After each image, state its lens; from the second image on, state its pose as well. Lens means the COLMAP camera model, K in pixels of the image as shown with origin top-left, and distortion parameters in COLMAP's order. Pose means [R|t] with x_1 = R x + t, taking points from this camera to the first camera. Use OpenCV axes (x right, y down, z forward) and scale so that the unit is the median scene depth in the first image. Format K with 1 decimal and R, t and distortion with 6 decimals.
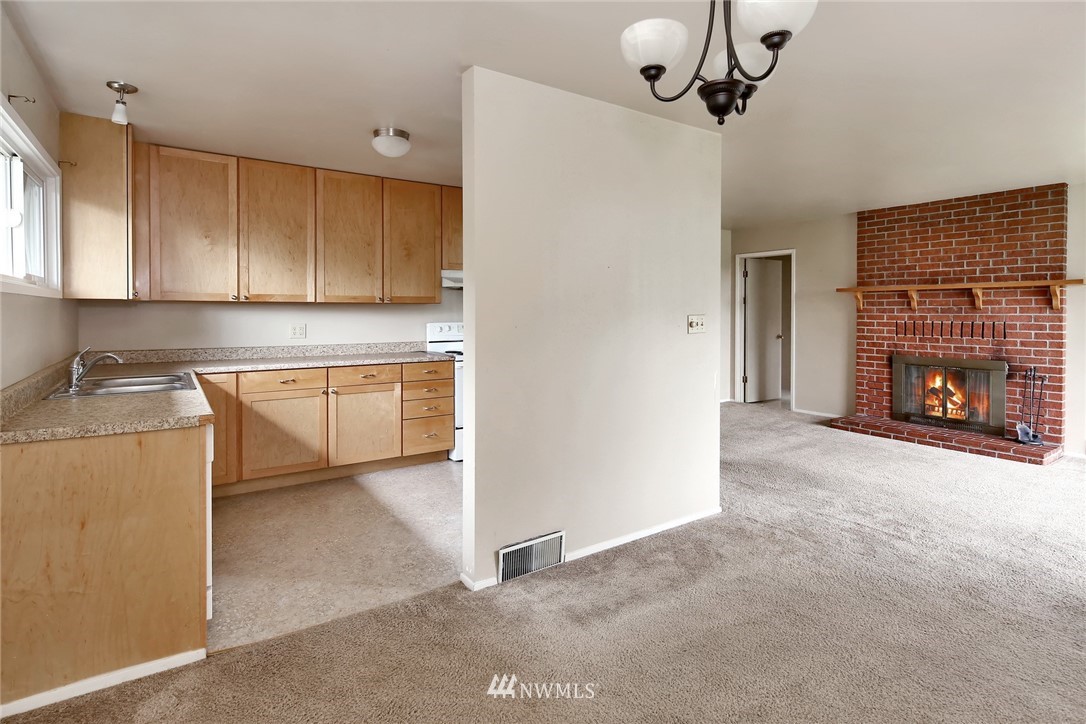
lens RADIAL K [[537.3, 0, 530.9], [0, 537.3, 314.4], [0, 0, 1]] dist [0.007380, -0.006067]
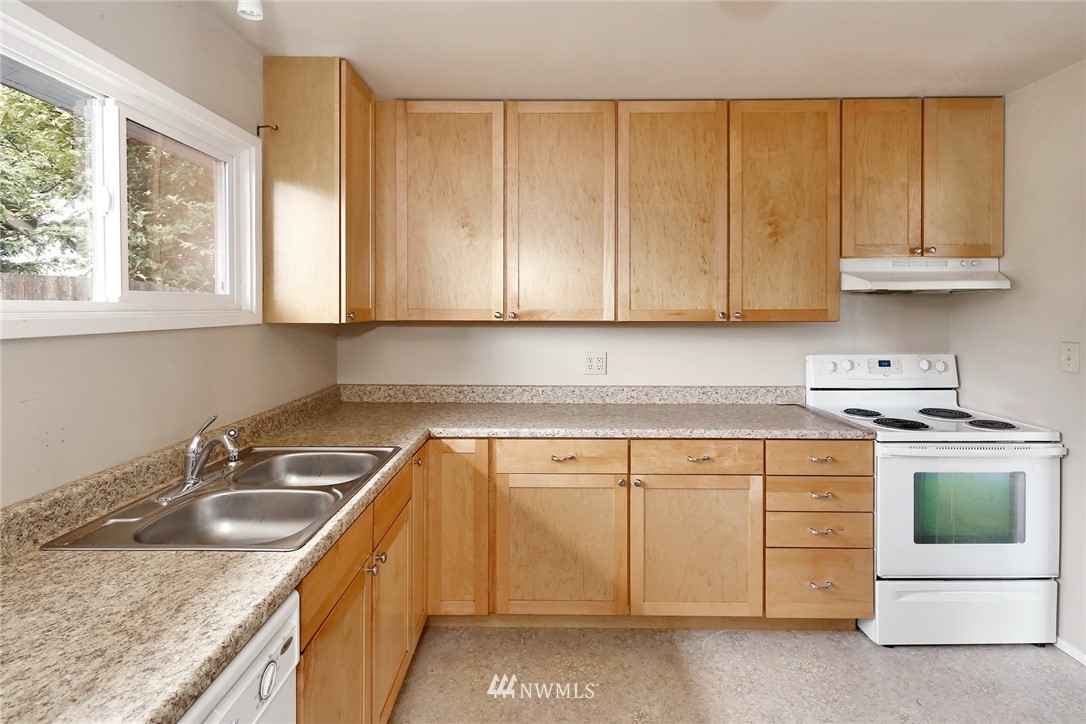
lens RADIAL K [[537.3, 0, 549.4], [0, 537.3, 313.6], [0, 0, 1]] dist [0.007380, -0.006067]
pose [[0.834251, 0.005205, -0.551360, -0.115394], [-0.003321, 0.999985, 0.004414, -0.030453], [0.551375, -0.001851, 0.834256, 0.408027]]
